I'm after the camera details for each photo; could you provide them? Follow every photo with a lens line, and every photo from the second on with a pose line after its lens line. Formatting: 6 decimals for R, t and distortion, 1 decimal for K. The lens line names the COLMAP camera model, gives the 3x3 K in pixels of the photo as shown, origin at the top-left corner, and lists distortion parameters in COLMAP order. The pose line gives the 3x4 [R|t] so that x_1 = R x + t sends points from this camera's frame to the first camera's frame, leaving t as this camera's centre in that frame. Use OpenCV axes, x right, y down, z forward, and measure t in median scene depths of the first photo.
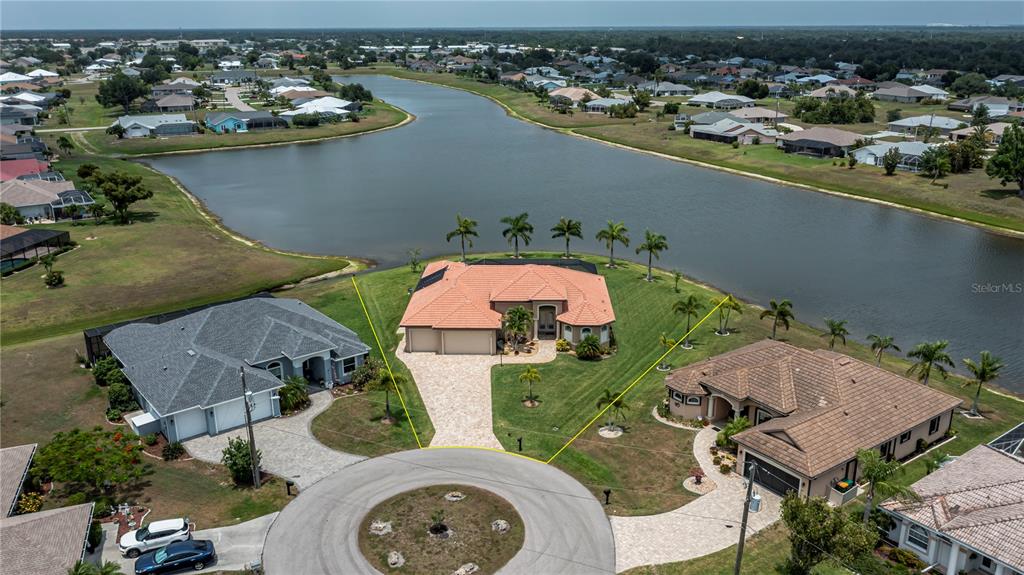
lens RADIAL K [[806.9, 0, 512.0], [0, 806.9, 287.5], [0, 0, 1]] dist [-0.014170, 0.005746]
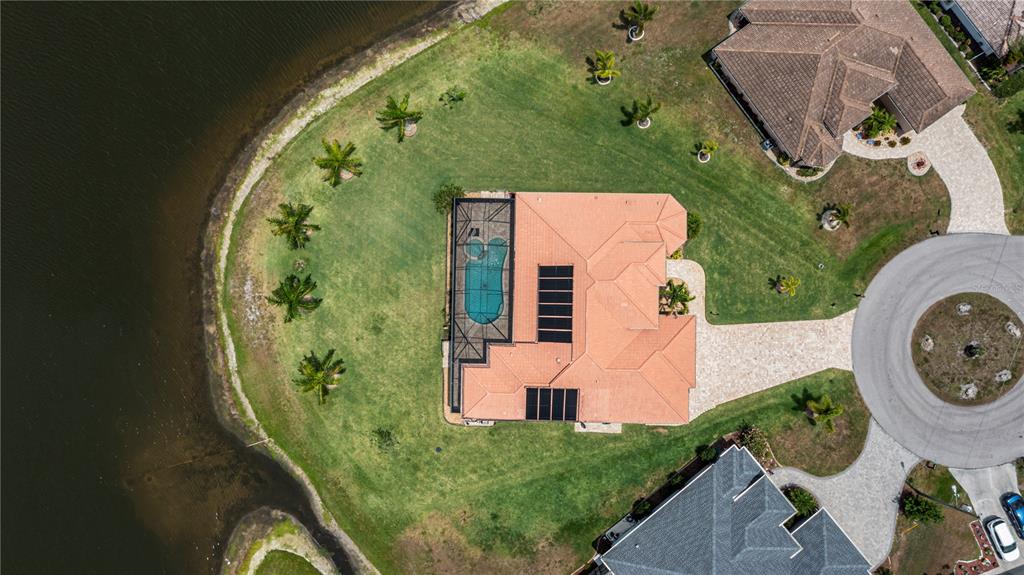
lens RADIAL K [[806.8, 0, 532.5], [0, 806.8, 284.9], [0, 0, 1]] dist [0.000439, -0.002563]
pose [[-0.010997, -0.998672, 0.050333, -0.007728], [0.330246, 0.043885, 0.942874, -0.288581], [-0.943831, 0.026991, 0.329325, 0.270875]]
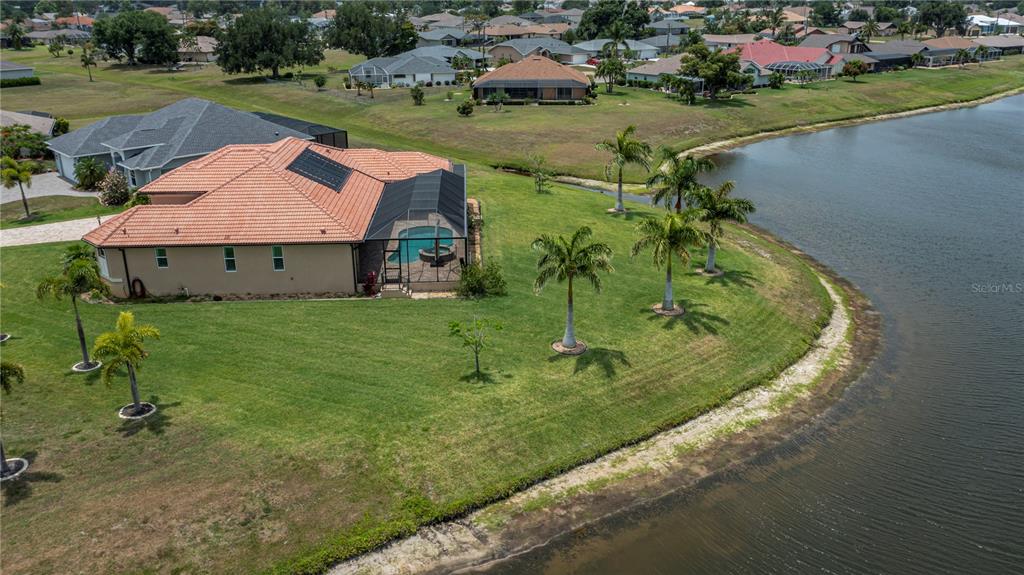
lens RADIAL K [[806.9, 0, 512.0], [0, 806.9, 287.5], [0, 0, 1]] dist [-0.014170, 0.005746]
pose [[0.083008, 0.349861, -0.933117, 0.218546], [-0.301378, 0.901316, 0.311128, -0.061601], [0.949885, 0.255395, 0.180257, 0.378867]]
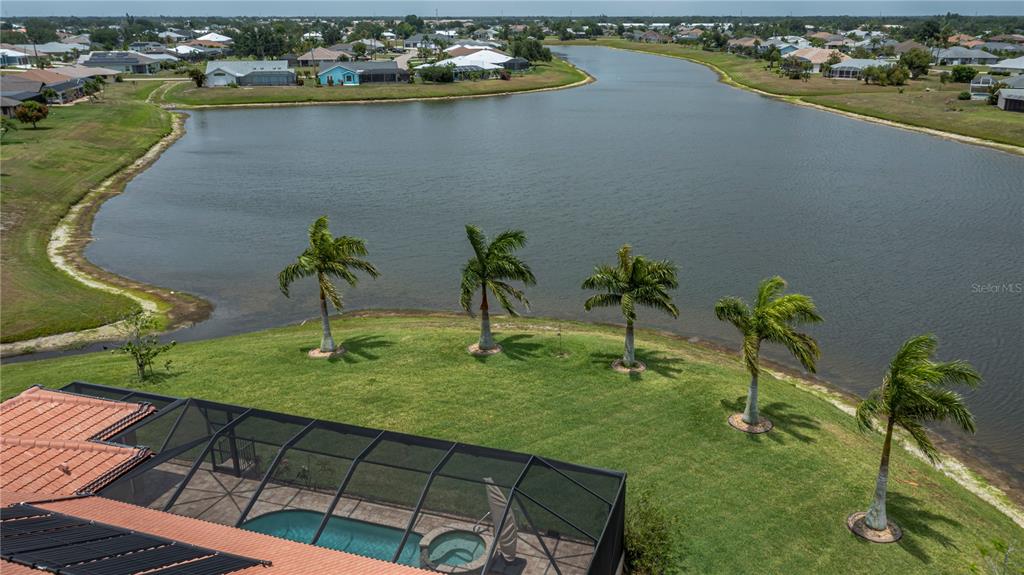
lens RADIAL K [[806.8, 0, 532.5], [0, 806.8, 284.9], [0, 0, 1]] dist [0.000439, -0.002563]
pose [[0.960766, 0.090594, -0.262149, 0.052836], [-0.088560, 0.995878, 0.019591, -0.033926], [0.262843, 0.004394, 0.964829, 0.305731]]
